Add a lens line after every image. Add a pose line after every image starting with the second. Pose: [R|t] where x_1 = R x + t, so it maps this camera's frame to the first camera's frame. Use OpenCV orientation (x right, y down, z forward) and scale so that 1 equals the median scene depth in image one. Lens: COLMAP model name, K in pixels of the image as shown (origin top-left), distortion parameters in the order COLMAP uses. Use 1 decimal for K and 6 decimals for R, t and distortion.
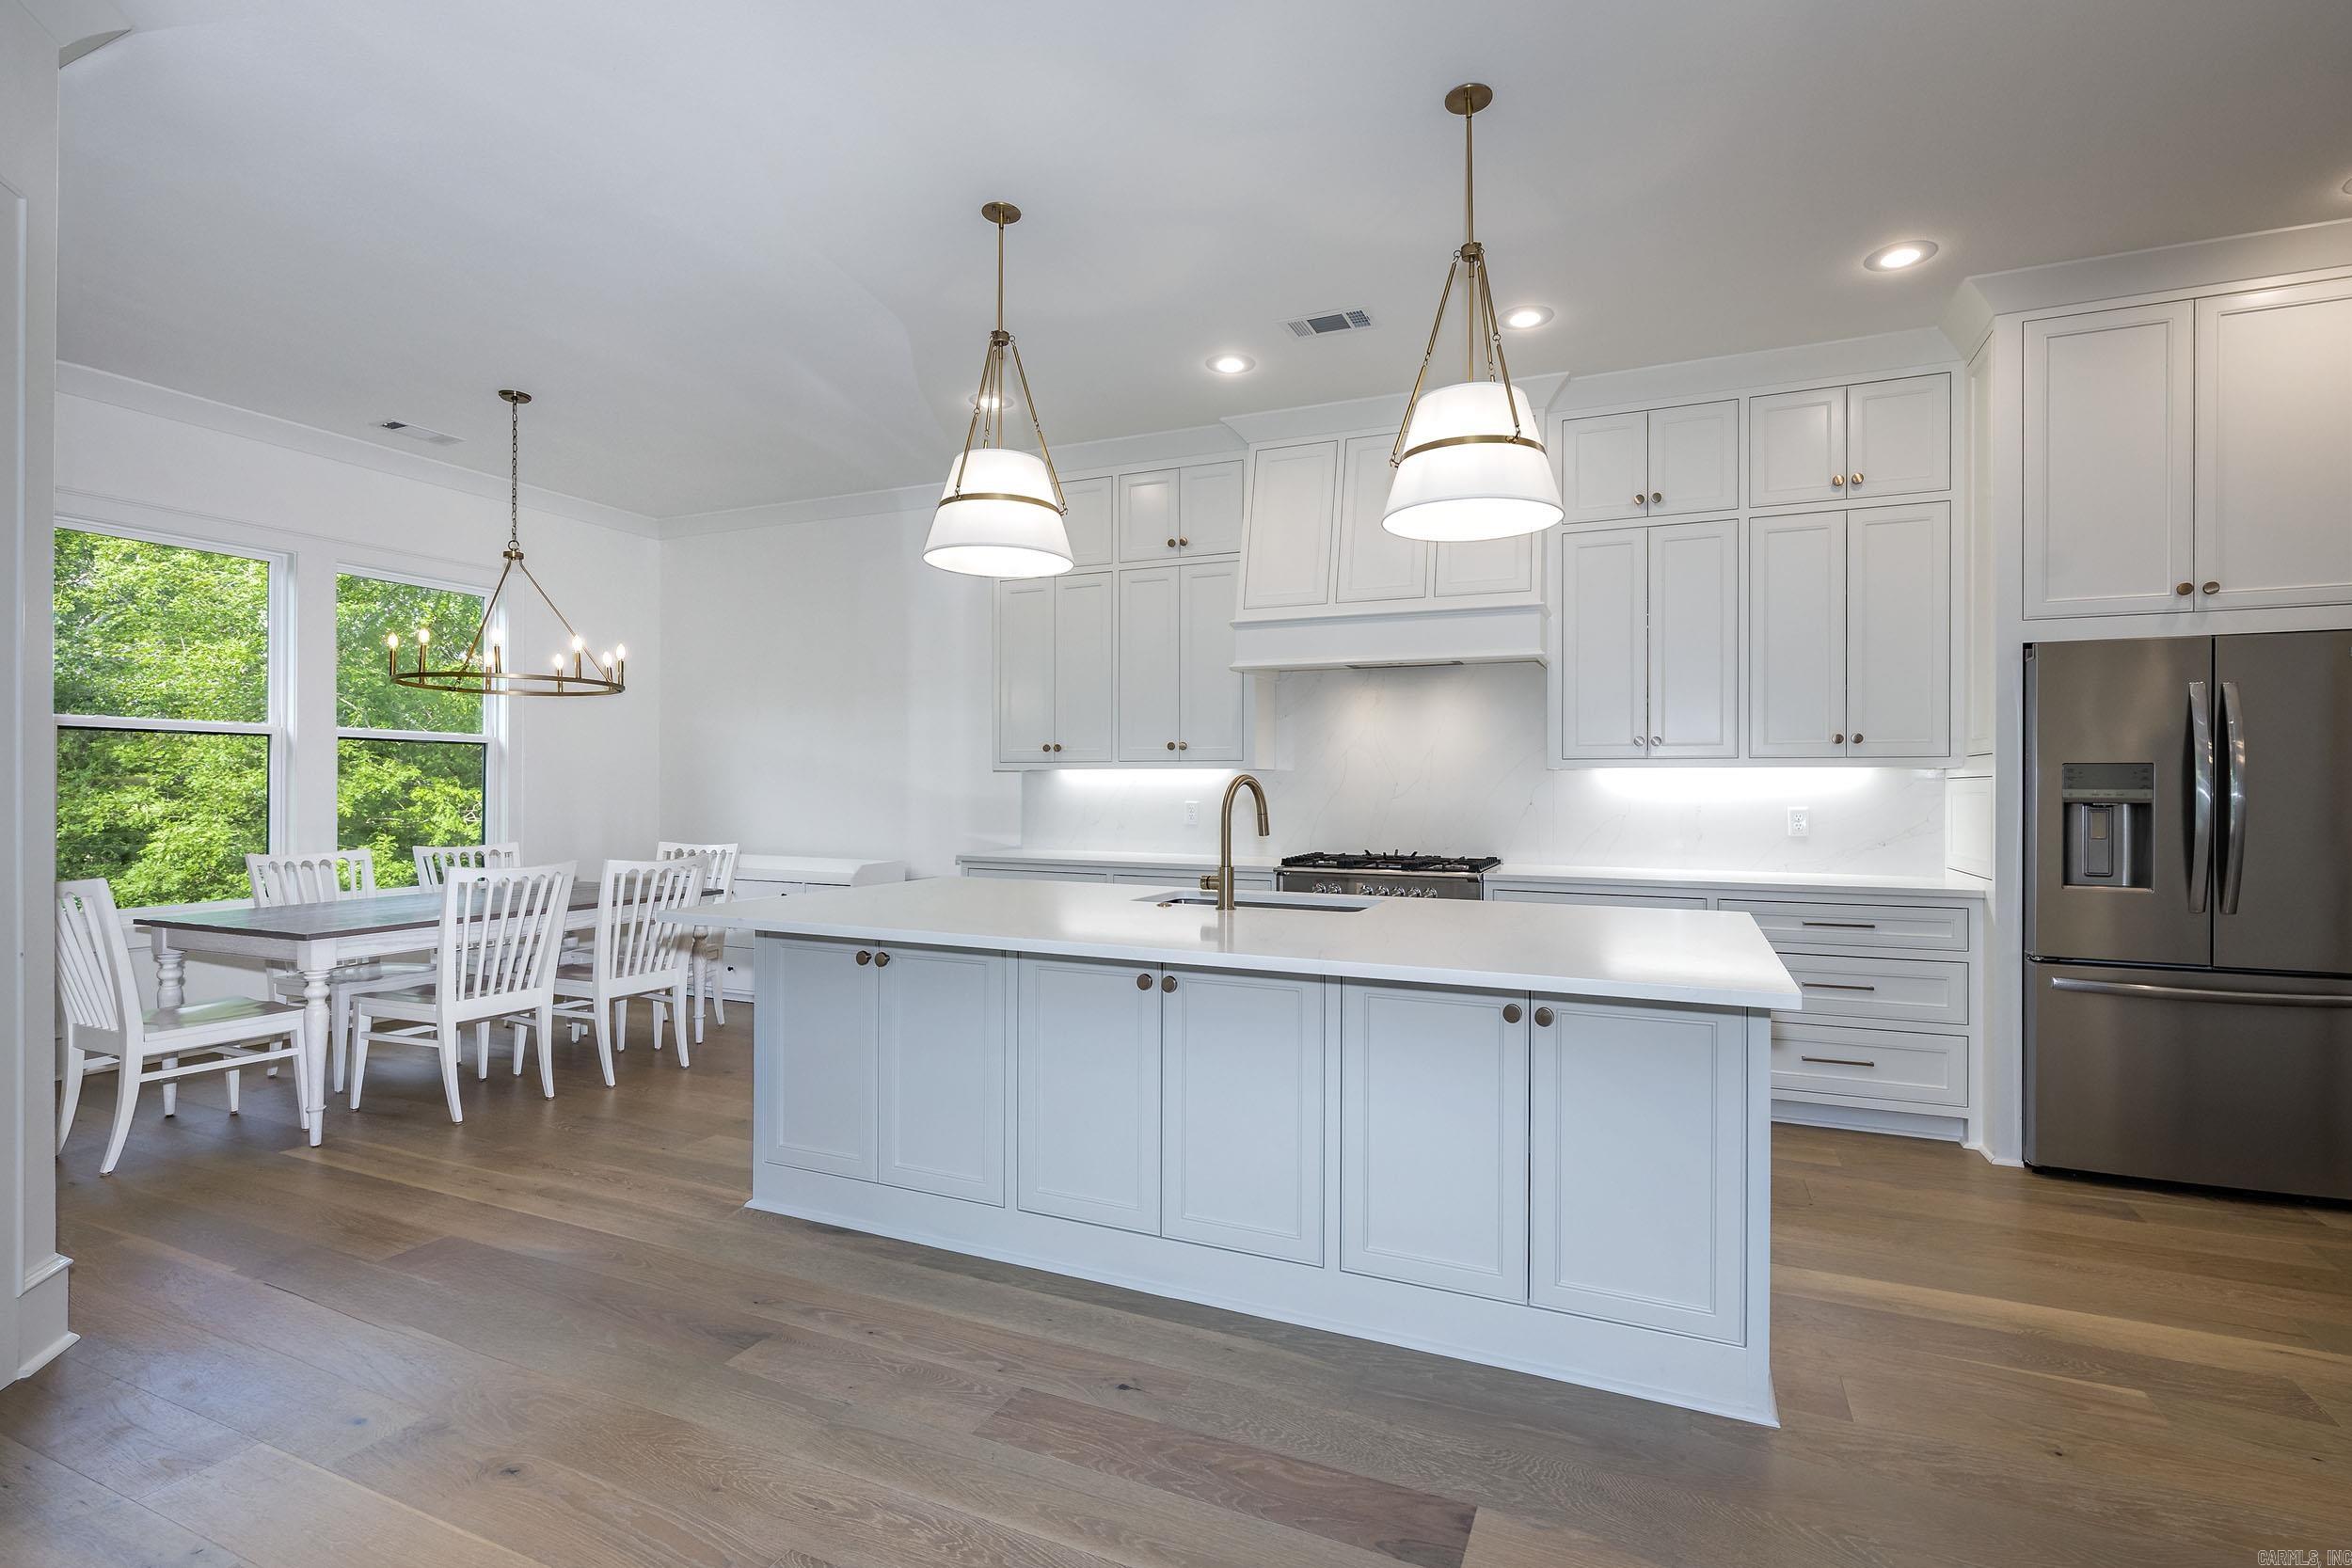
lens RADIAL K [[1121.8, 0, 1176.0], [0, 1121.8, 784.0], [0, 0, 1]] dist [0.000394, 0.000533]
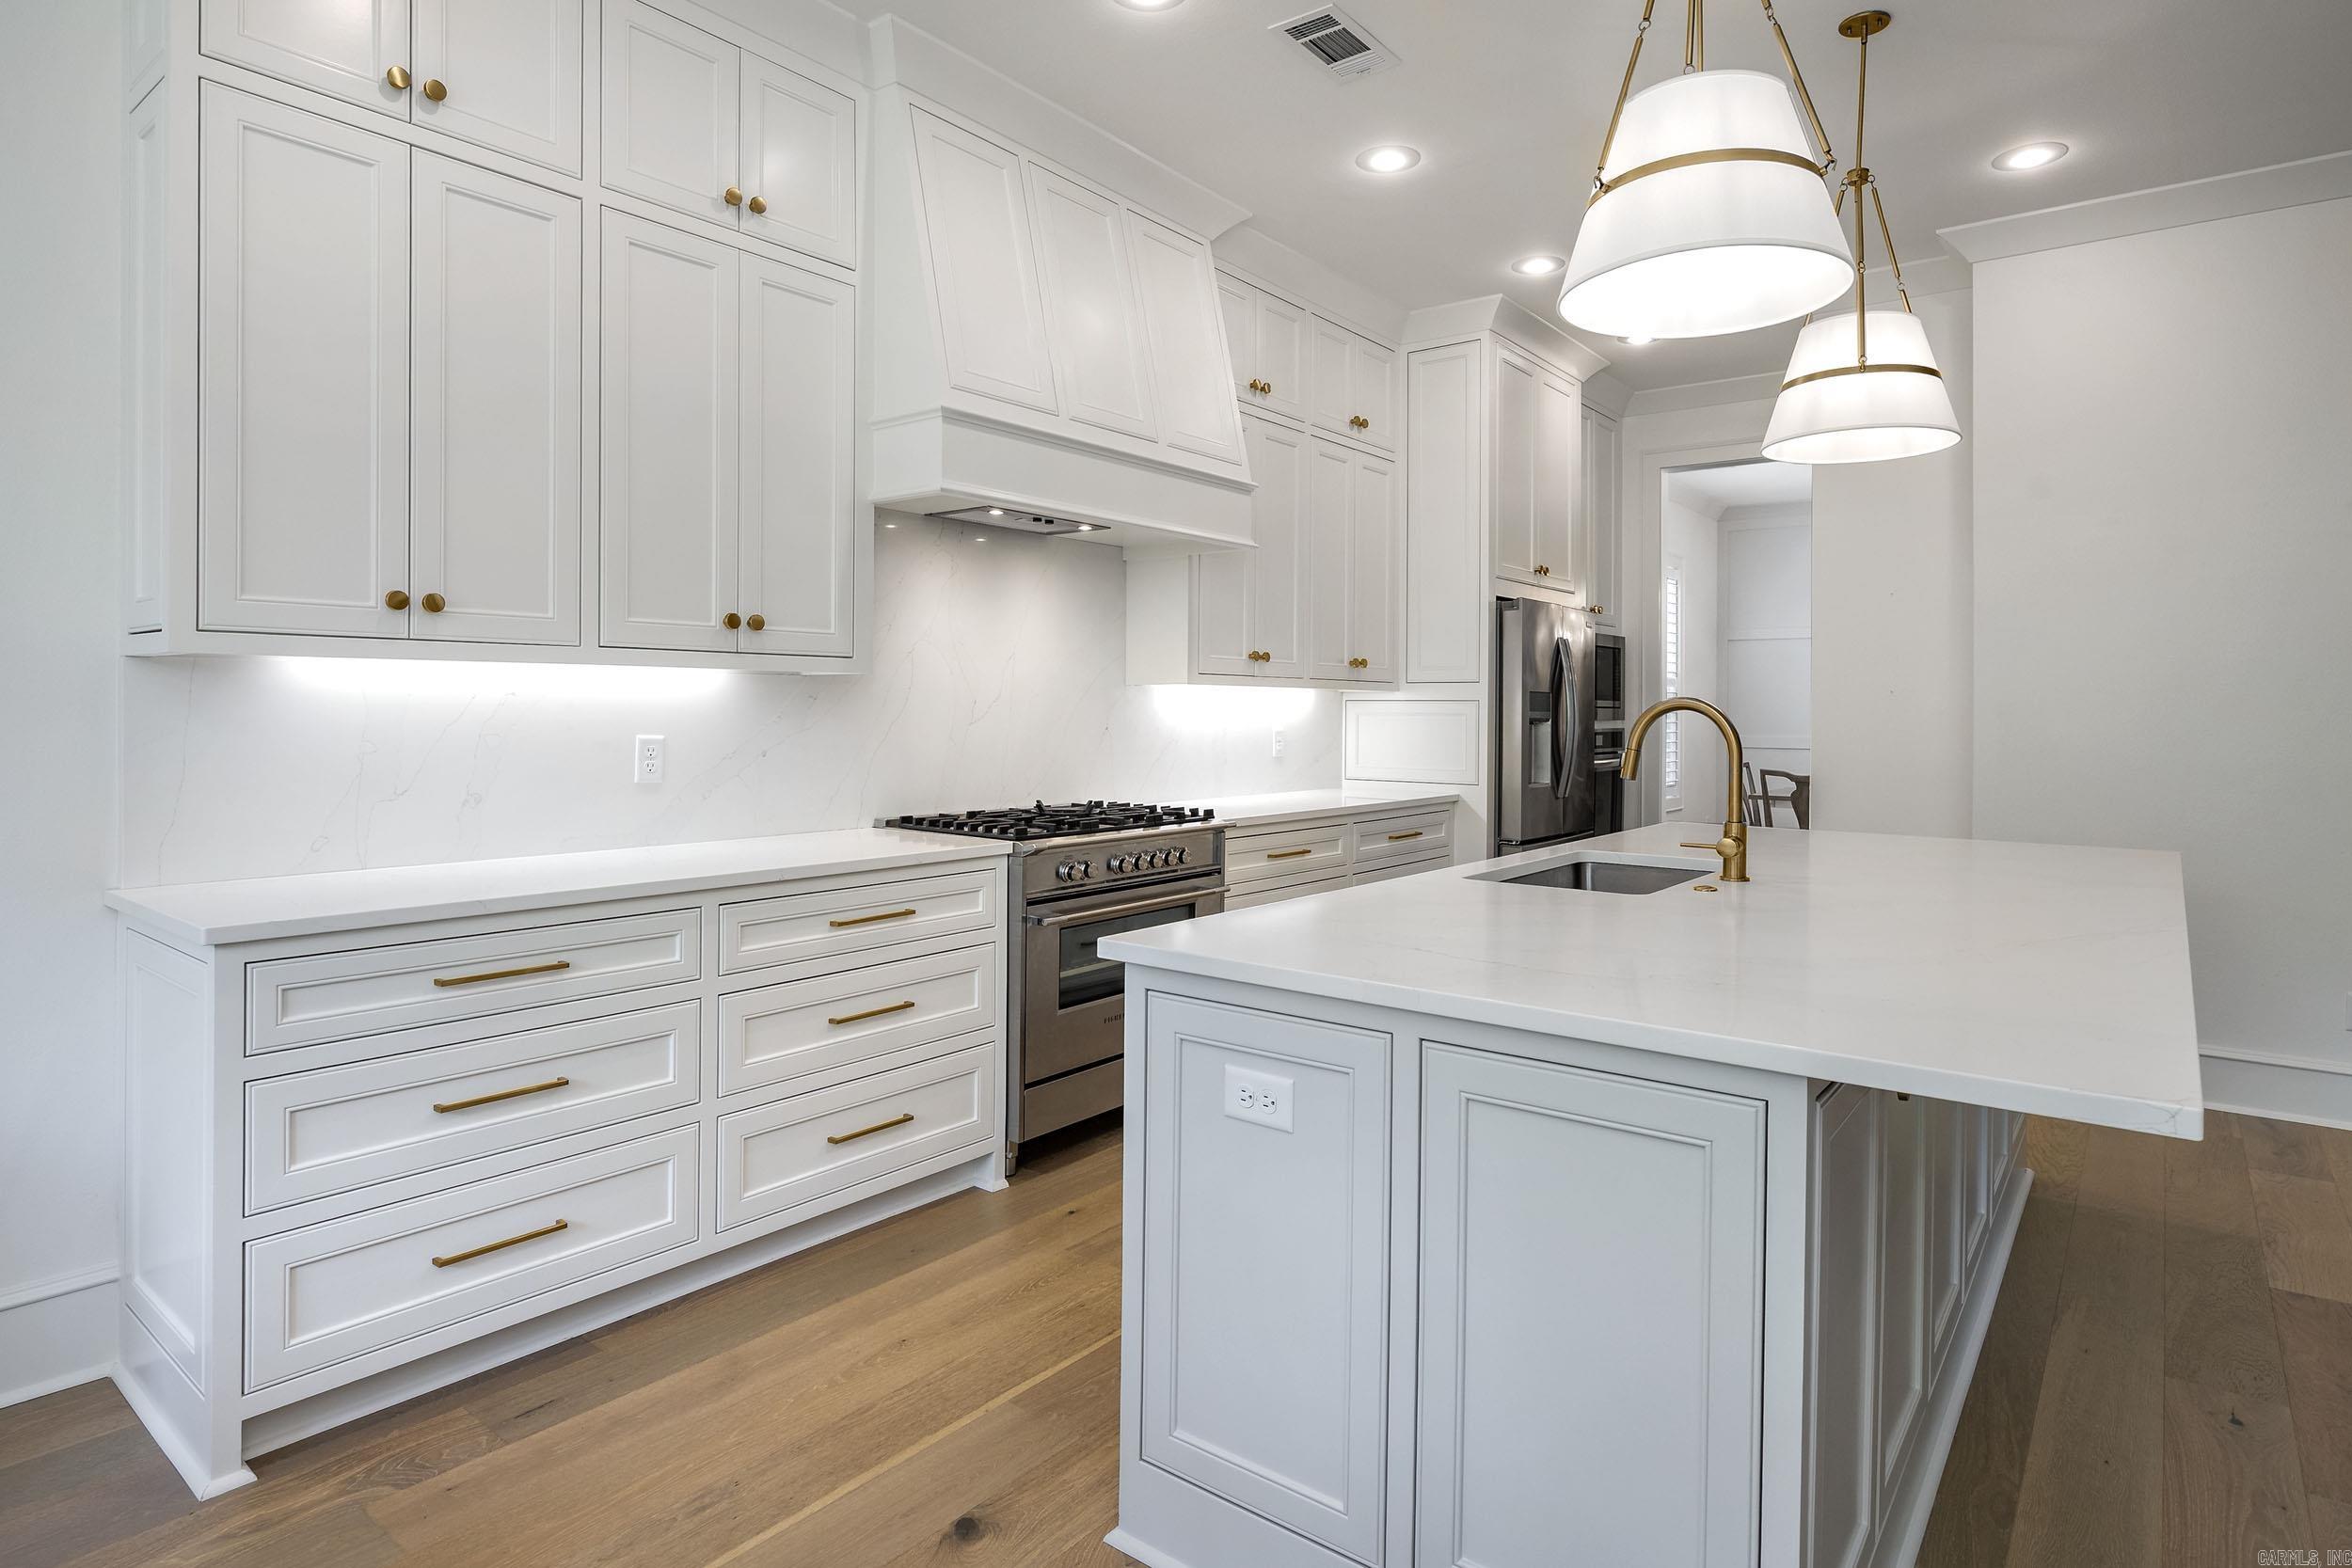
lens RADIAL K [[1229.2, 0, 1288.4], [0, 1229.2, 727.1], [0, 0, 1]] dist [-0.003060, -0.000708]
pose [[0.197287, -0.031153, 0.979851, -0.557044], [-0.029997, 0.998835, 0.037796, -0.017773], [-0.979887, -0.036849, 0.196122, 0.765546]]
